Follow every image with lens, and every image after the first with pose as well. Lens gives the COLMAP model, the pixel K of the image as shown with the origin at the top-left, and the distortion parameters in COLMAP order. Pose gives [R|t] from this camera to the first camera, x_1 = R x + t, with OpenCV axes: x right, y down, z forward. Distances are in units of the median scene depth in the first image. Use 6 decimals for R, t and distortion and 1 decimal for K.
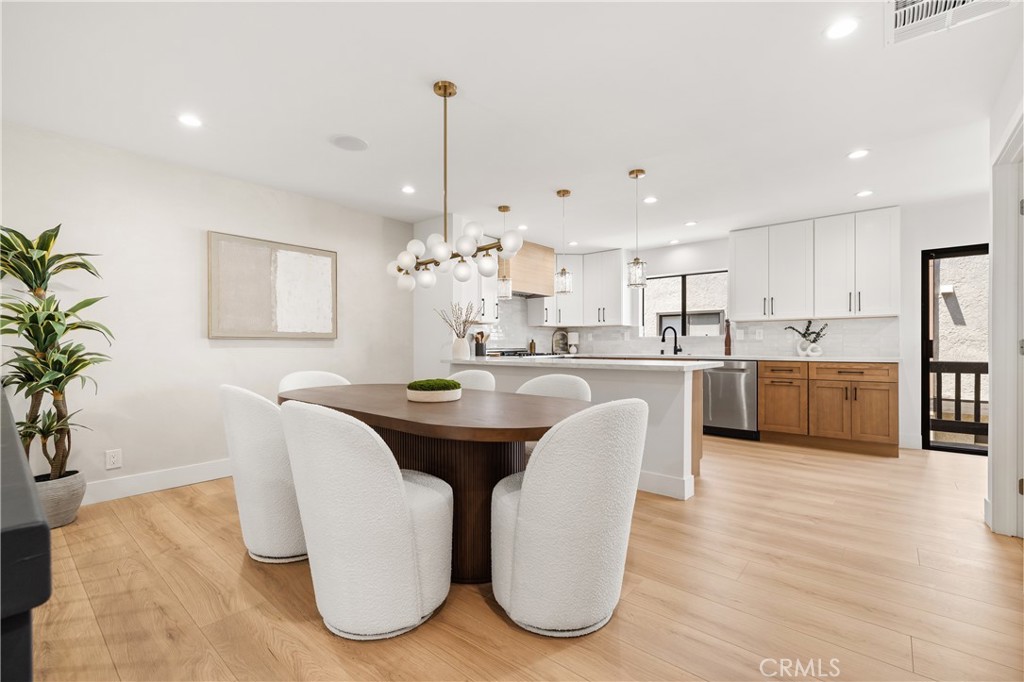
lens RADIAL K [[437.3, 0, 512.0], [0, 437.3, 341.0], [0, 0, 1]] dist [0.002687, 0.000158]
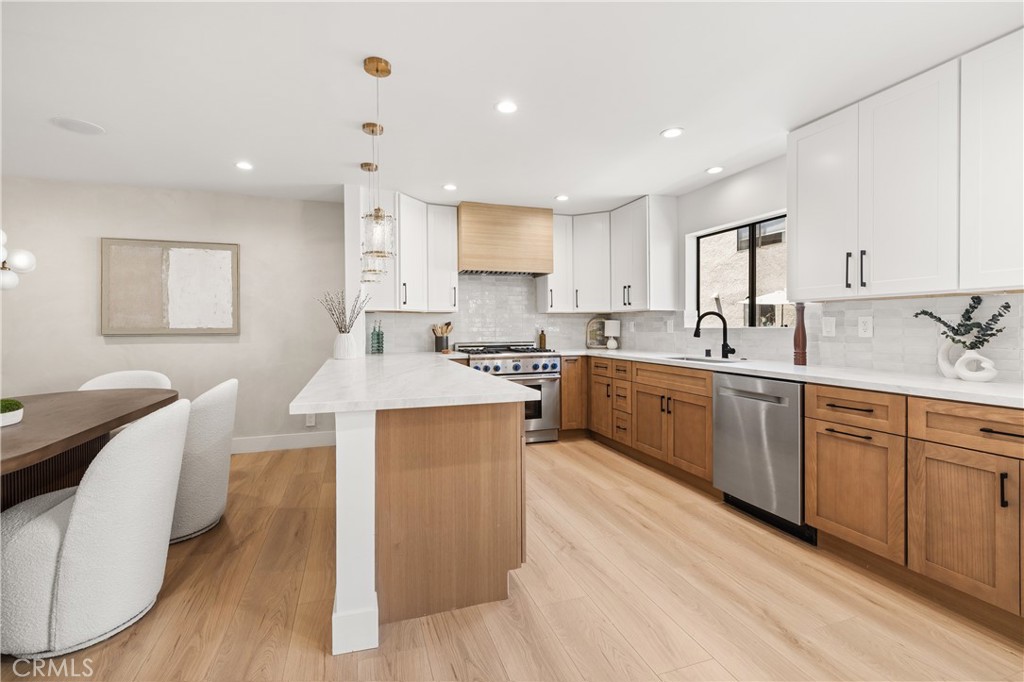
lens RADIAL K [[439.4, 0, 511.0], [0, 439.4, 325.9], [0, 0, 1]] dist [0.001507, 0.000321]
pose [[0.859992, -0.000151, -0.510307, 0.547553], [0.005276, 0.999949, 0.008594, -0.025513], [0.510280, -0.010083, 0.859949, 0.422167]]
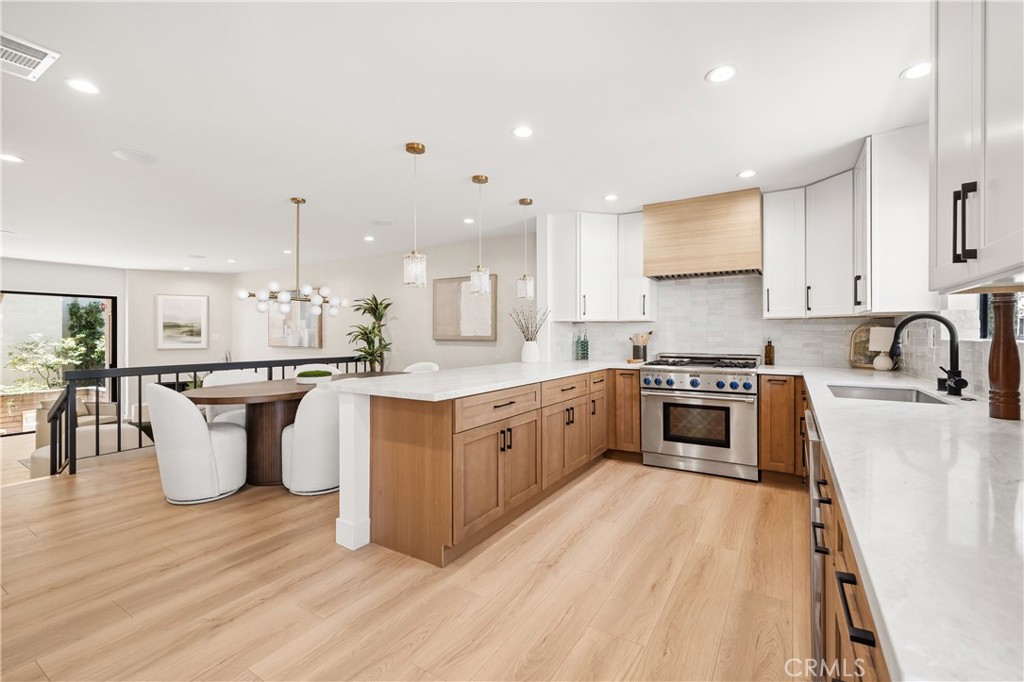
lens RADIAL K [[447.2, 0, 526.8], [0, 447.2, 330.8], [0, 0, 1]] dist [-0.002885, -0.000216]
pose [[0.162988, -0.003940, -0.986620, 0.838359], [0.010149, 0.999946, -0.002317, -0.027158], [0.986576, -0.009636, 0.163019, 0.785247]]
